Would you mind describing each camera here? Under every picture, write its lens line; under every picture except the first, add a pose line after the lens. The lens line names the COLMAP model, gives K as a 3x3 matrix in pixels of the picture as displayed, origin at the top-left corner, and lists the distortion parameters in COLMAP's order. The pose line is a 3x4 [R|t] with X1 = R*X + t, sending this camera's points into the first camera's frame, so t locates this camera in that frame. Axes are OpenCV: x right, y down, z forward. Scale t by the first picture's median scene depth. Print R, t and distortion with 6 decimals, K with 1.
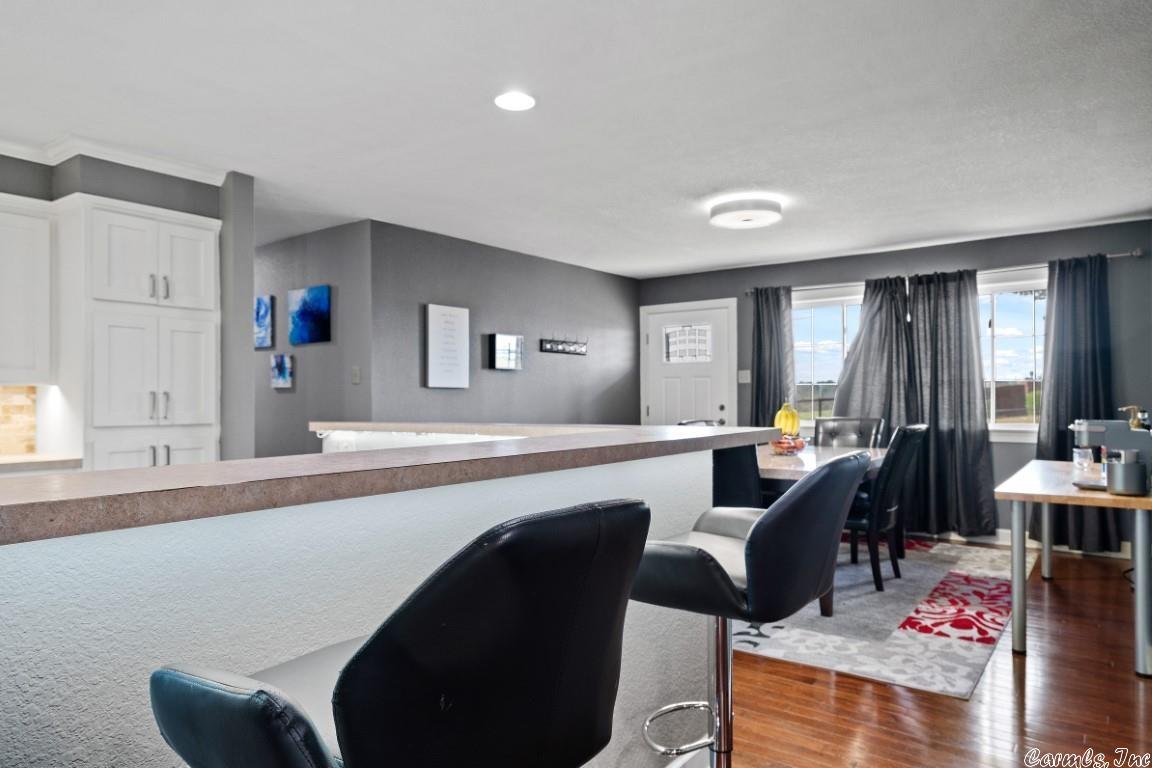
lens RADIAL K [[727.3, 0, 572.1], [0, 727.3, 396.7], [0, 0, 1]] dist [0.001743, 0.003522]
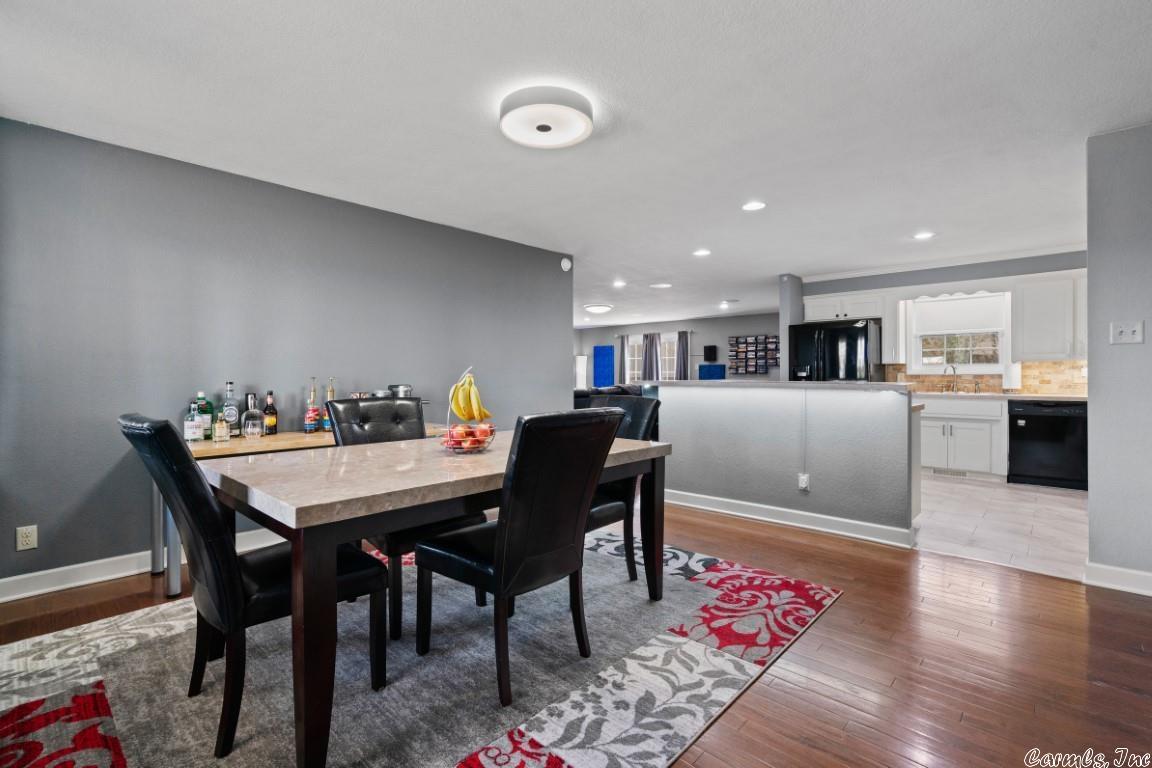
lens RADIAL K [[525.3, 0, 571.9], [0, 525.3, 377.4], [0, 0, 1]] dist [-0.011056, 0.003842]
pose [[-0.994691, 0.009731, 0.102442, 0.139012], [0.009700, 0.999953, -0.000800, 0.012241], [-0.102445, 0.000198, -0.994739, 1.335748]]
